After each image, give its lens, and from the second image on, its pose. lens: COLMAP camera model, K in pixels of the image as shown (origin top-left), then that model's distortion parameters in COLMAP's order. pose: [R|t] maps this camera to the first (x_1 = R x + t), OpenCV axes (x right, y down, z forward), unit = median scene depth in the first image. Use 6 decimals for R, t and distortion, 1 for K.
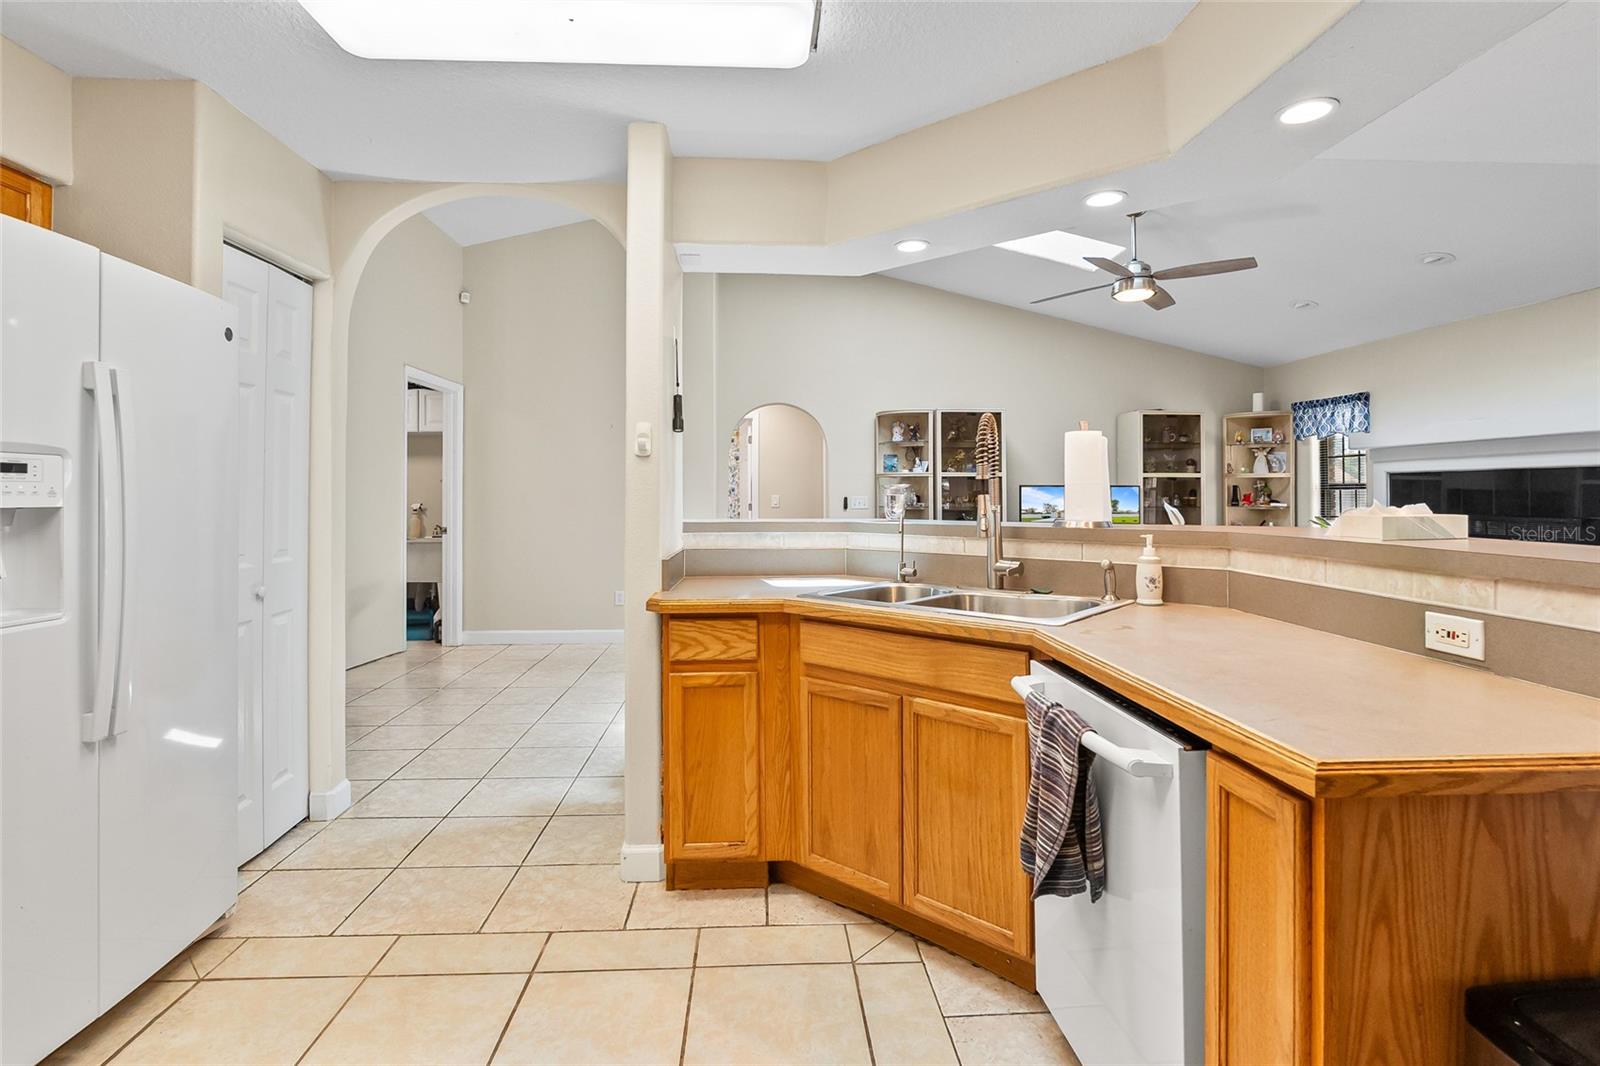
lens RADIAL K [[763.0, 0, 813.5], [0, 763.0, 488.7], [0, 0, 1]] dist [-0.005244, 0.000964]
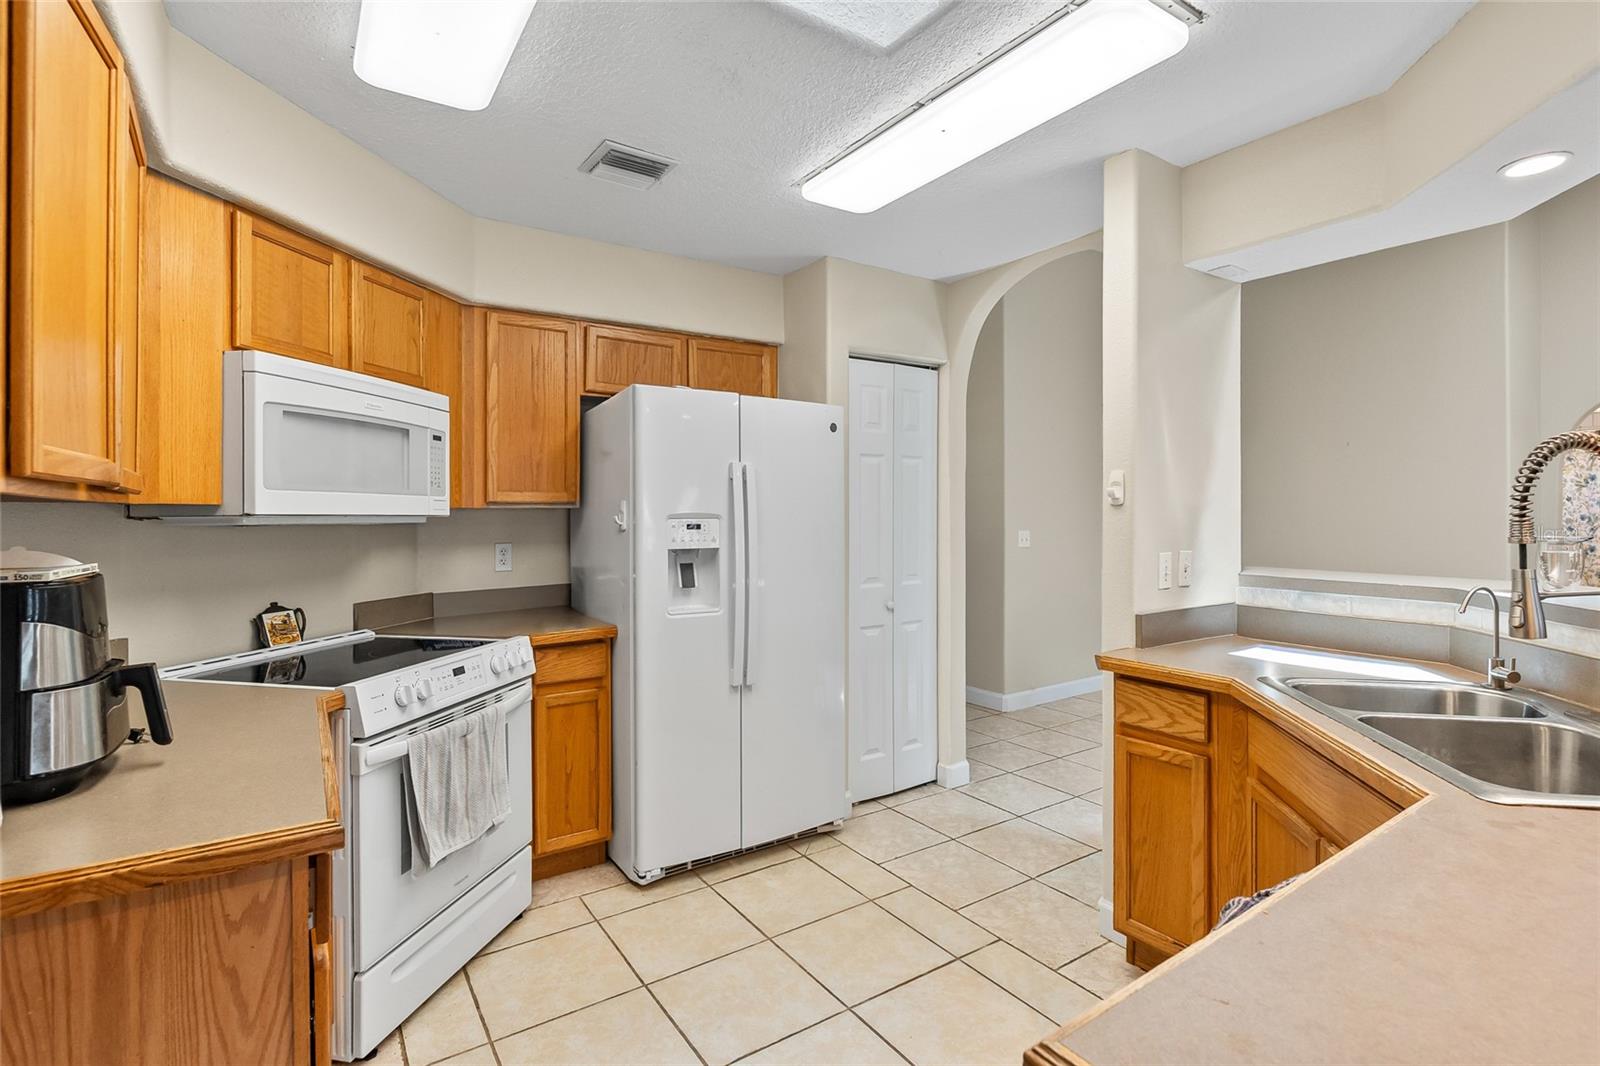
lens RADIAL K [[763.0, 0, 812.0], [0, 763.0, 525.0], [0, 0, 1]] dist [-0.005244, 0.000964]
pose [[0.531042, 0.011405, -0.847268, 0.411066], [0.008324, 0.999791, 0.018675, -0.040830], [0.847304, -0.016969, 0.530837, 0.173475]]
